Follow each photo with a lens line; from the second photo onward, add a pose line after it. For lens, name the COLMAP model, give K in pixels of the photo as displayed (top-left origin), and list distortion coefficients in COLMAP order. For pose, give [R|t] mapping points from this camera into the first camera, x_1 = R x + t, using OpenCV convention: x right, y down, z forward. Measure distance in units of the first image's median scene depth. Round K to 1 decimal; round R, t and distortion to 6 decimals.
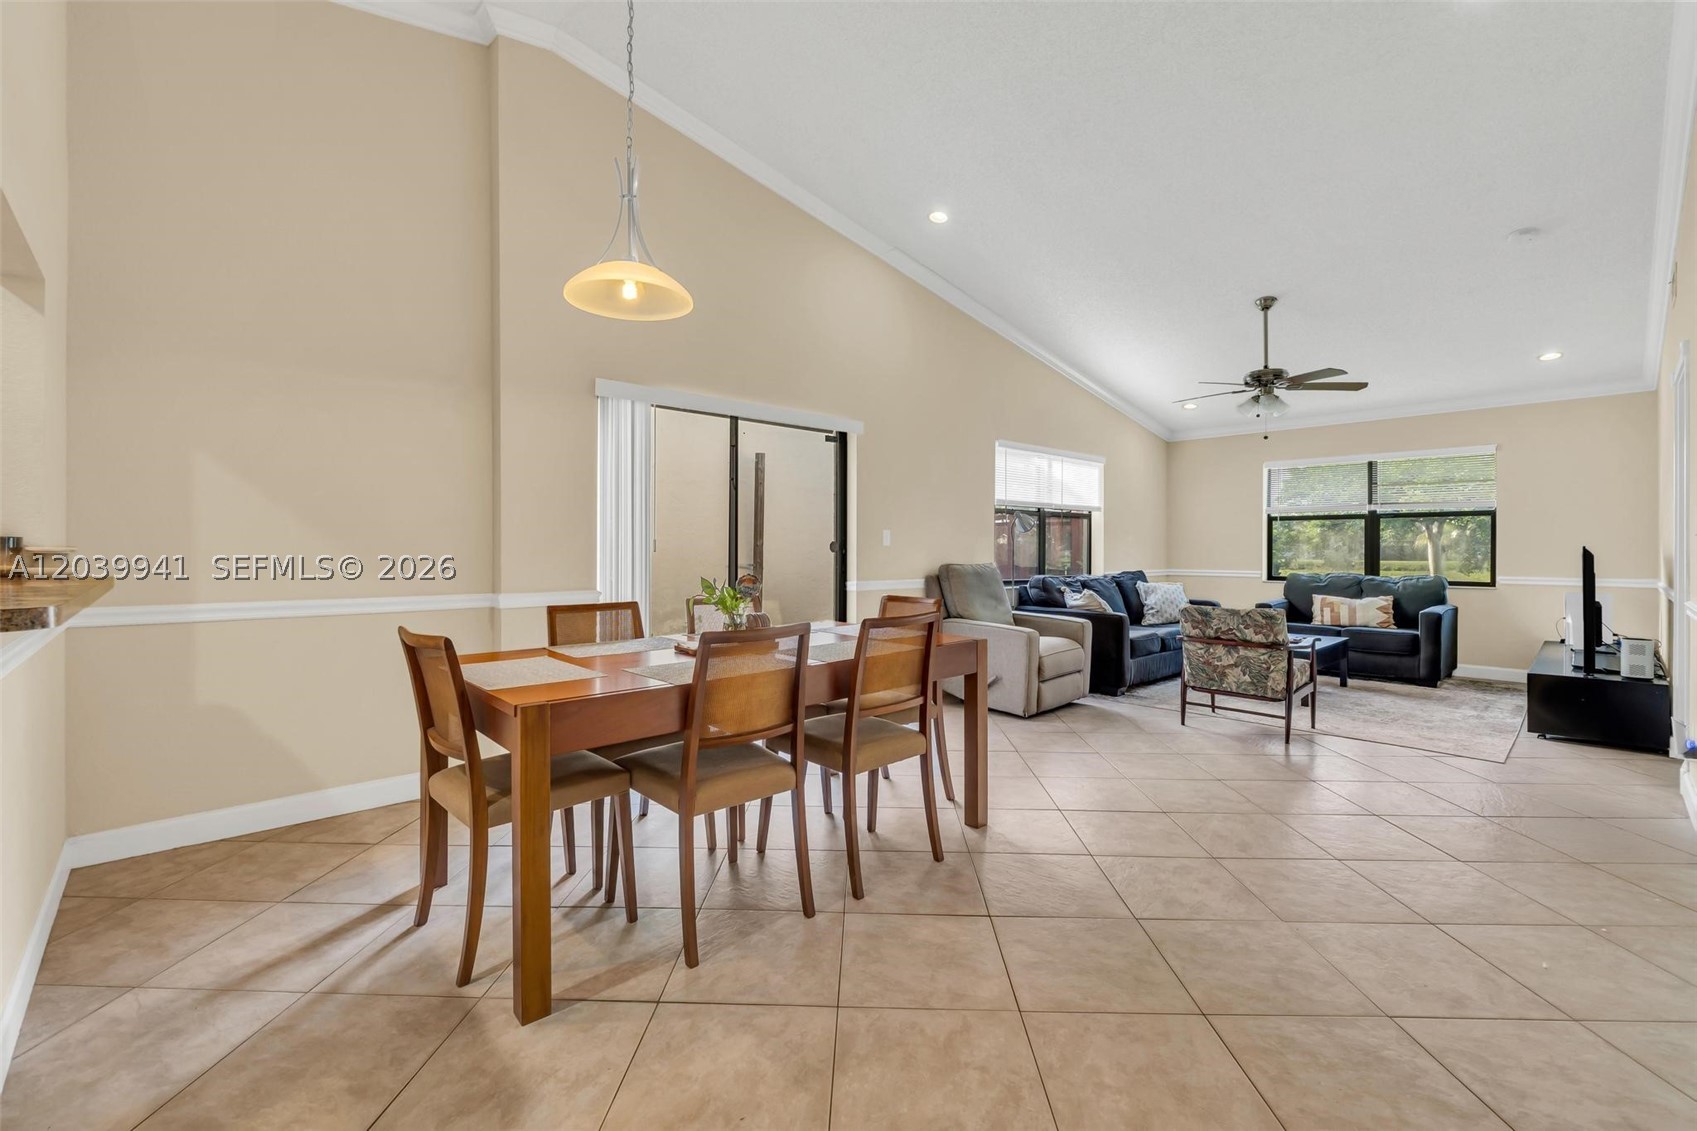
lens RADIAL K [[726.9, 0, 847.6], [0, 726.9, 554.0], [0, 0, 1]] dist [-0.002103, 0.000411]
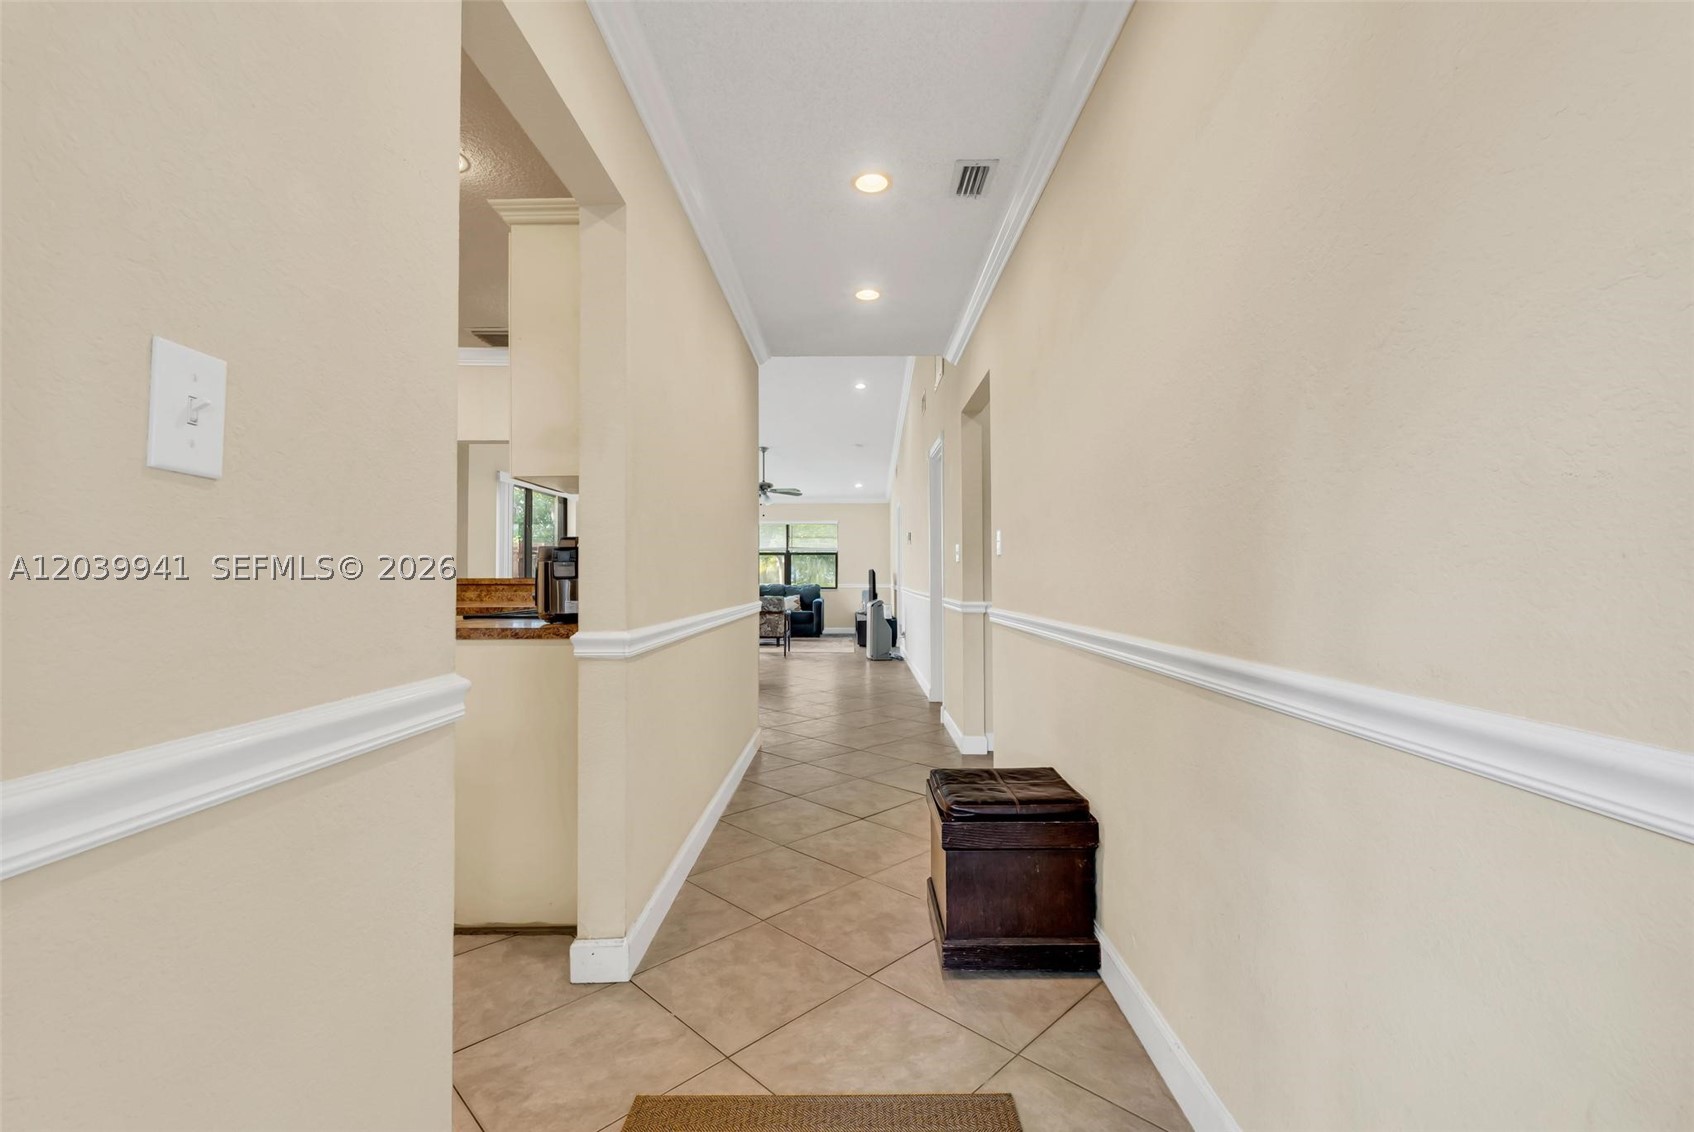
lens RADIAL K [[739.1, 0, 846.7], [0, 739.1, 568.7], [0, 0, 1]] dist [-0.000352, 0.000054]
pose [[0.694306, -0.000548, 0.719680, -0.731002], [0.007609, 0.999949, -0.006580, 0.001797], [-0.719640, 0.010045, 0.694275, -0.582439]]
